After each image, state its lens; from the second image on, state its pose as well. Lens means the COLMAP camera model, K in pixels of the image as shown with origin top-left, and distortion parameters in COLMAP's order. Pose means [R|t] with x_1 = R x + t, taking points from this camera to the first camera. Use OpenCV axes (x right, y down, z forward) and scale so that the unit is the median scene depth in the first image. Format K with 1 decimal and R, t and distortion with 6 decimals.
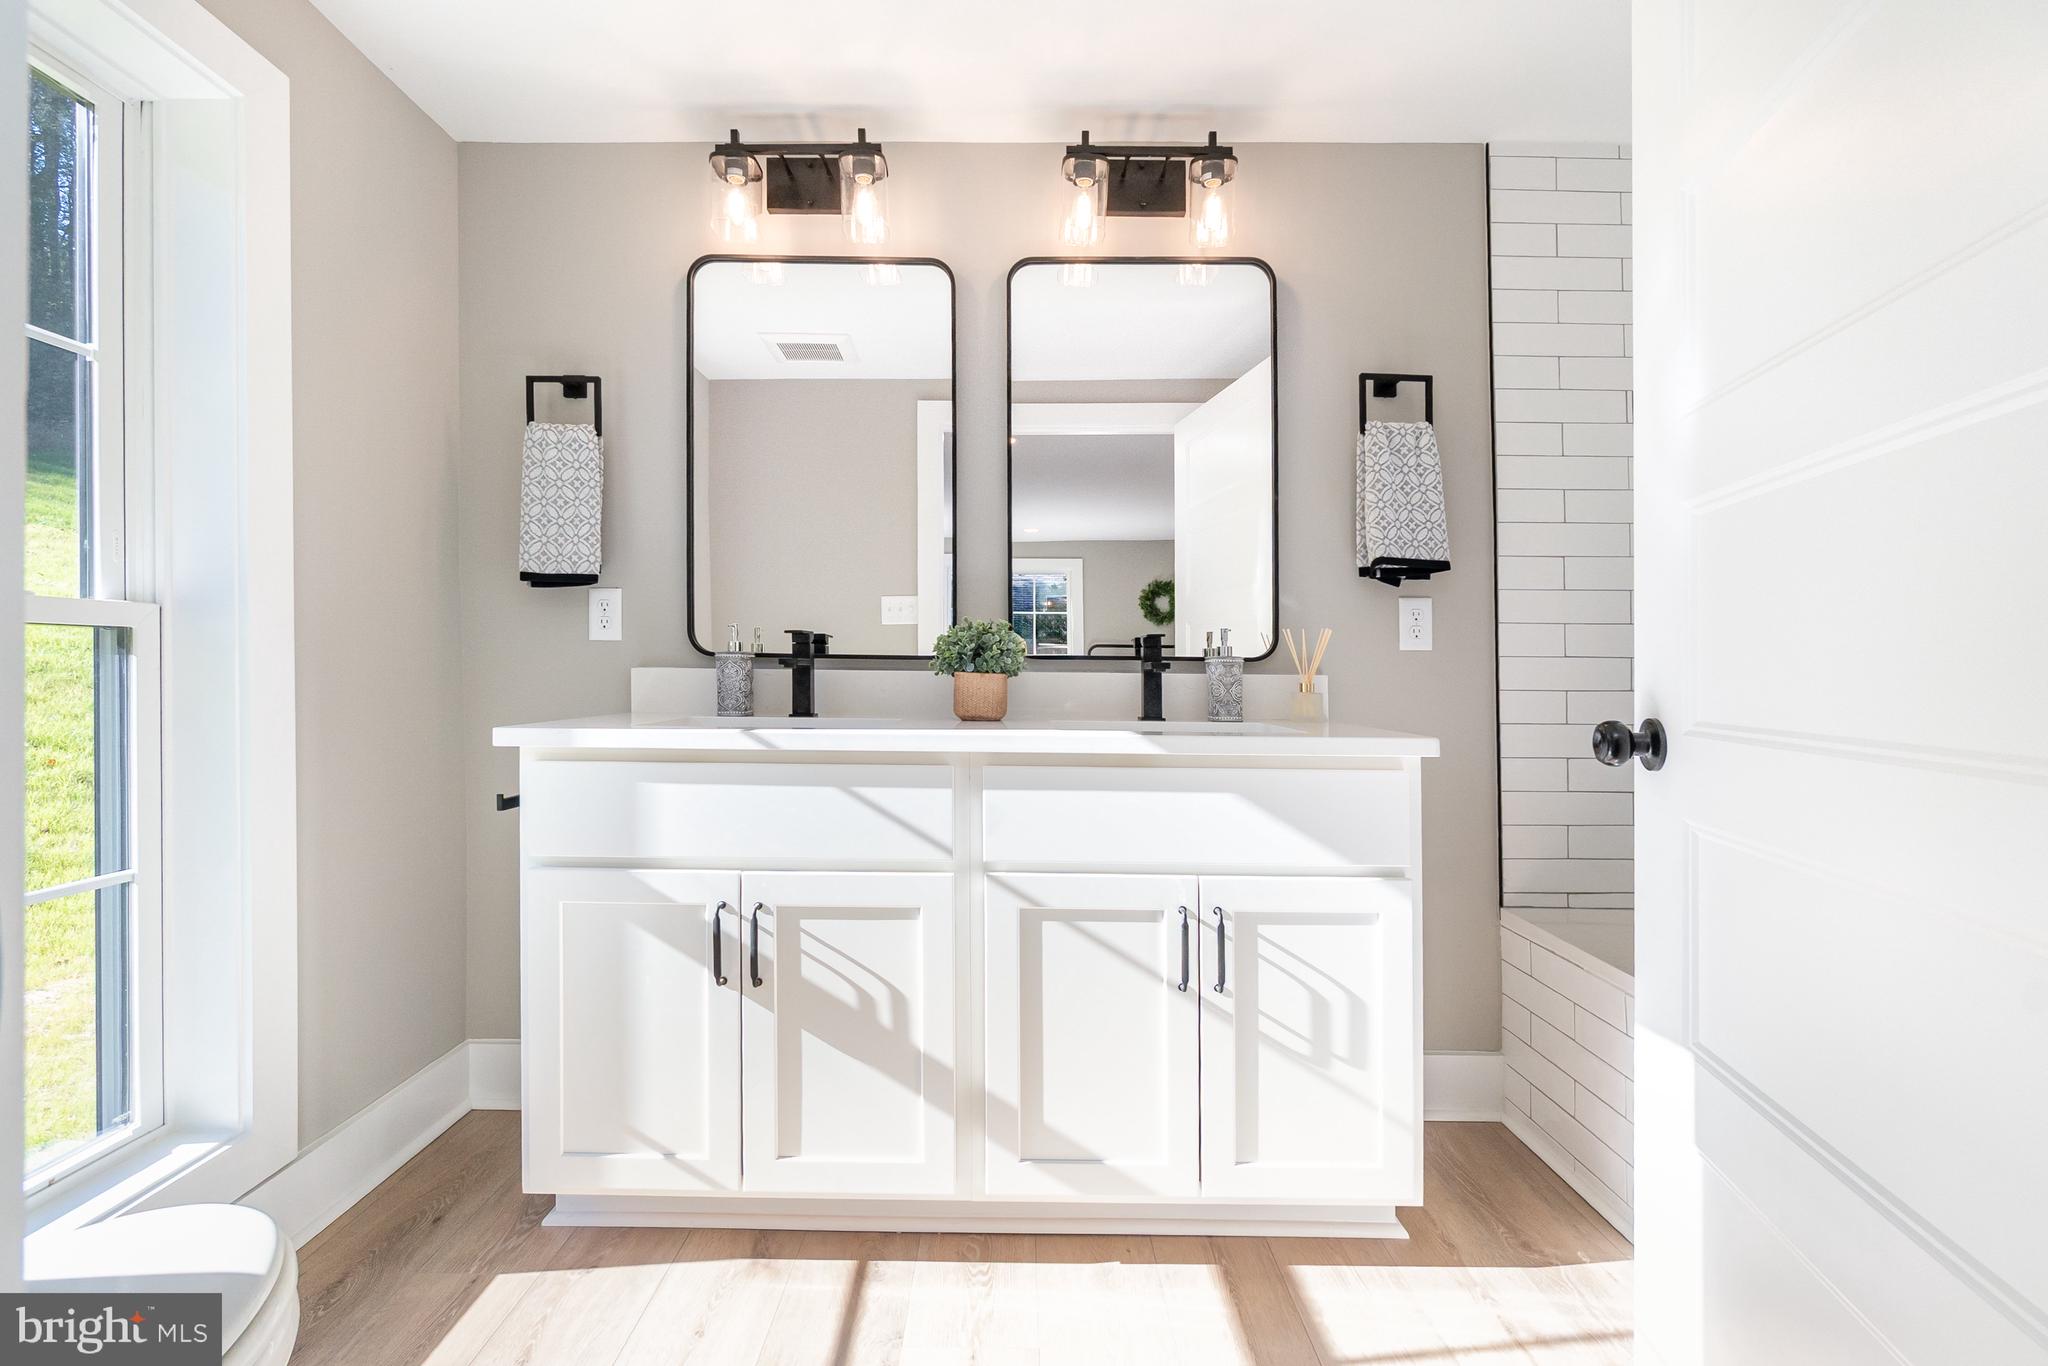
lens RADIAL K [[925.0, 0, 1015.0], [0, 925.0, 674.7], [0, 0, 1]] dist [-0.000259, -0.000012]
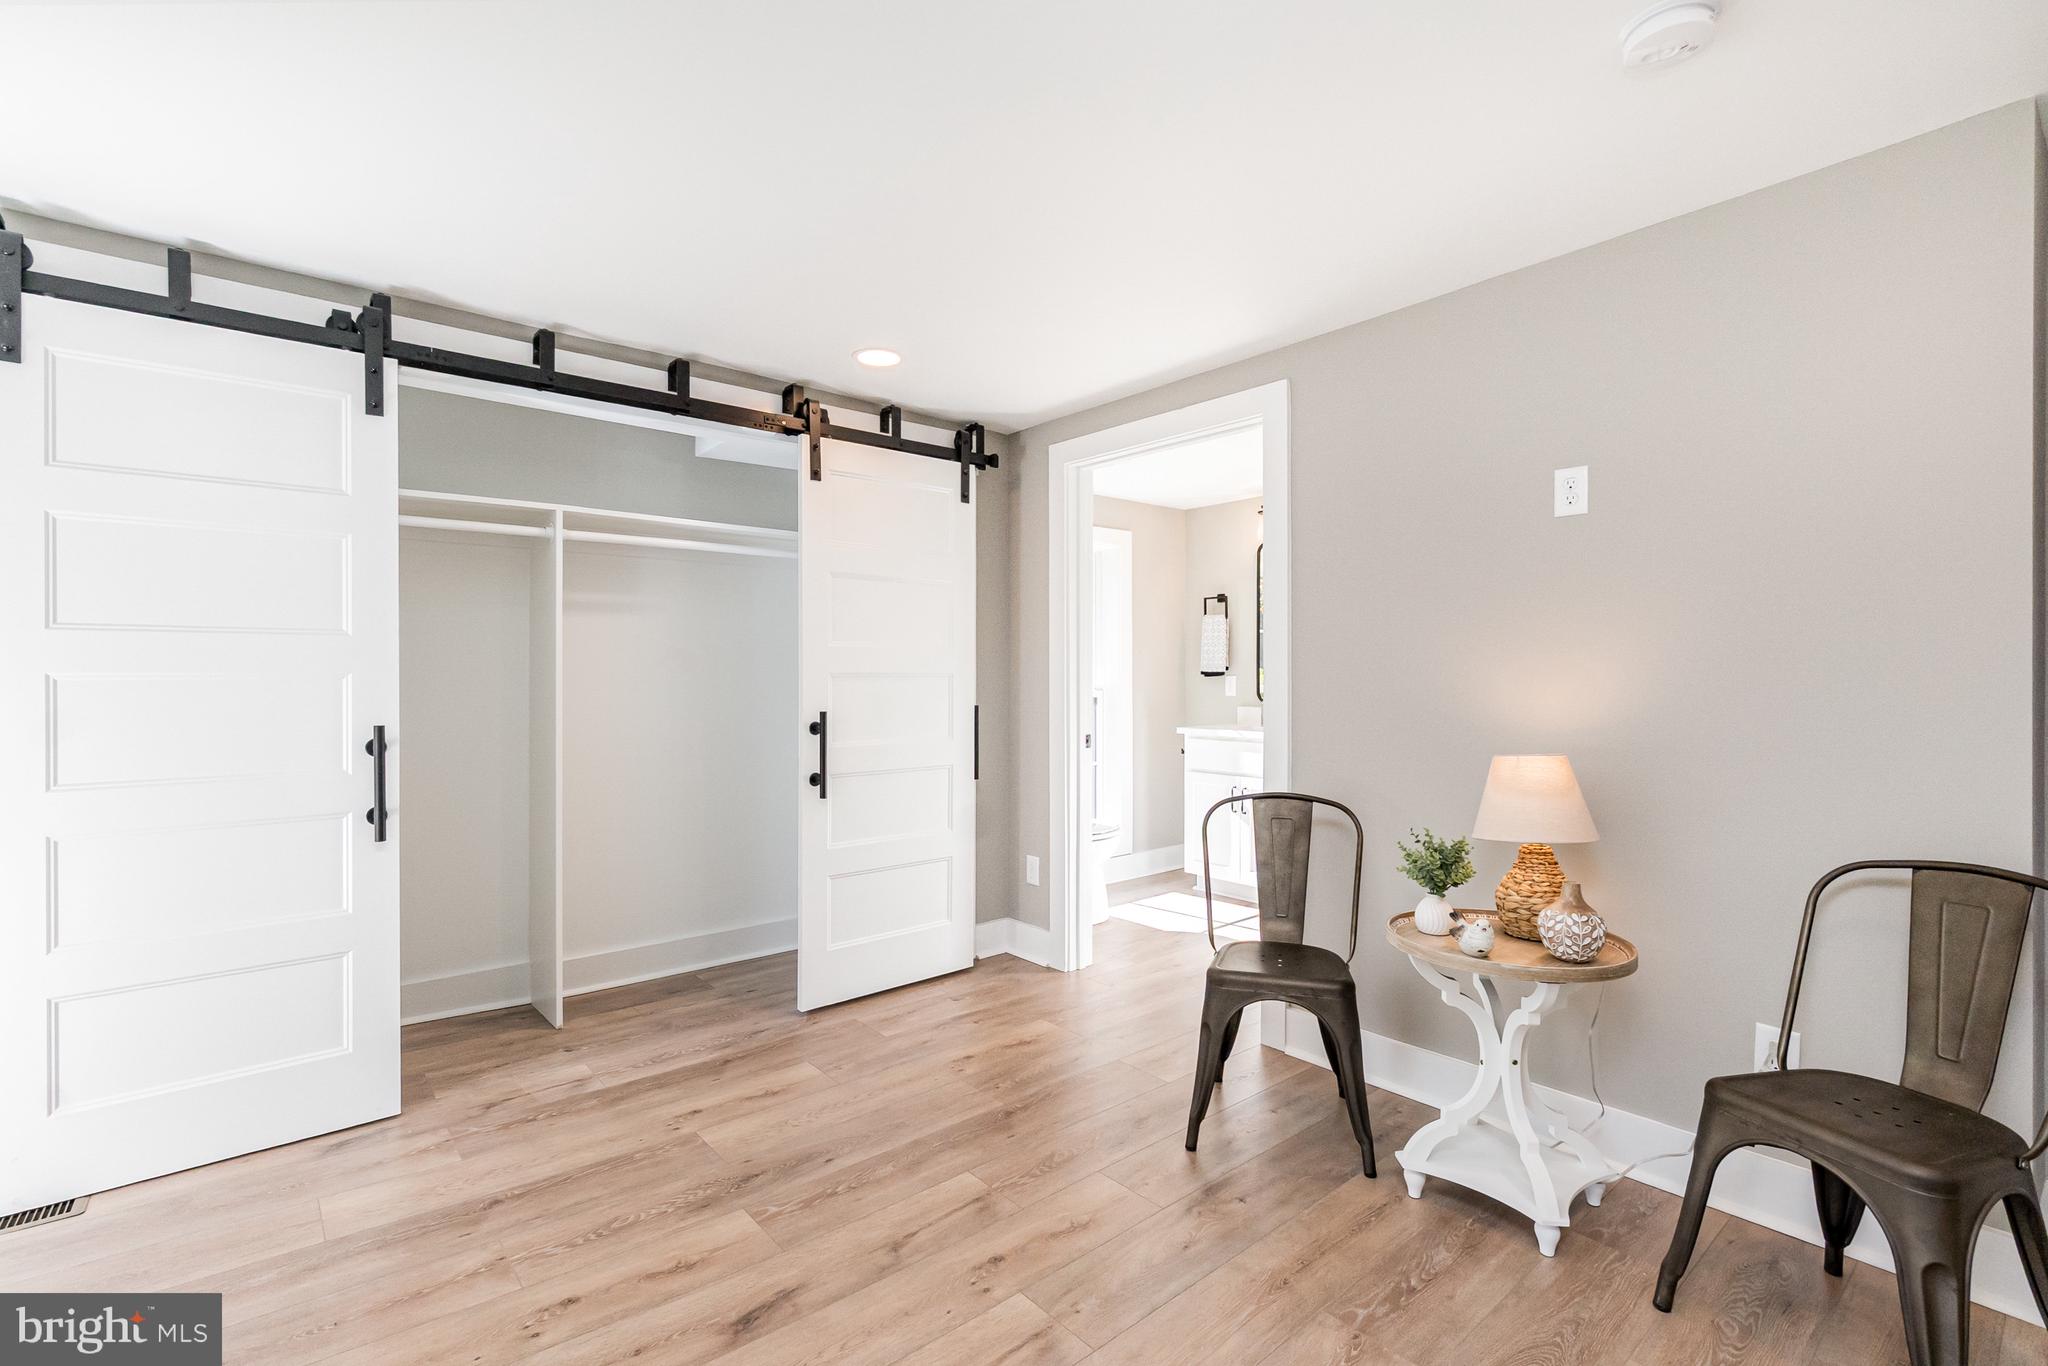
lens RADIAL K [[925.0, 0, 1015.0], [0, 925.0, 674.7], [0, 0, 1]] dist [-0.000259, -0.000012]
pose [[0.643277, -0.003121, -0.765627, 1.205111], [0.000097, 0.999992, -0.003994, -0.089075], [0.765634, 0.002495, 0.643272, -1.180722]]
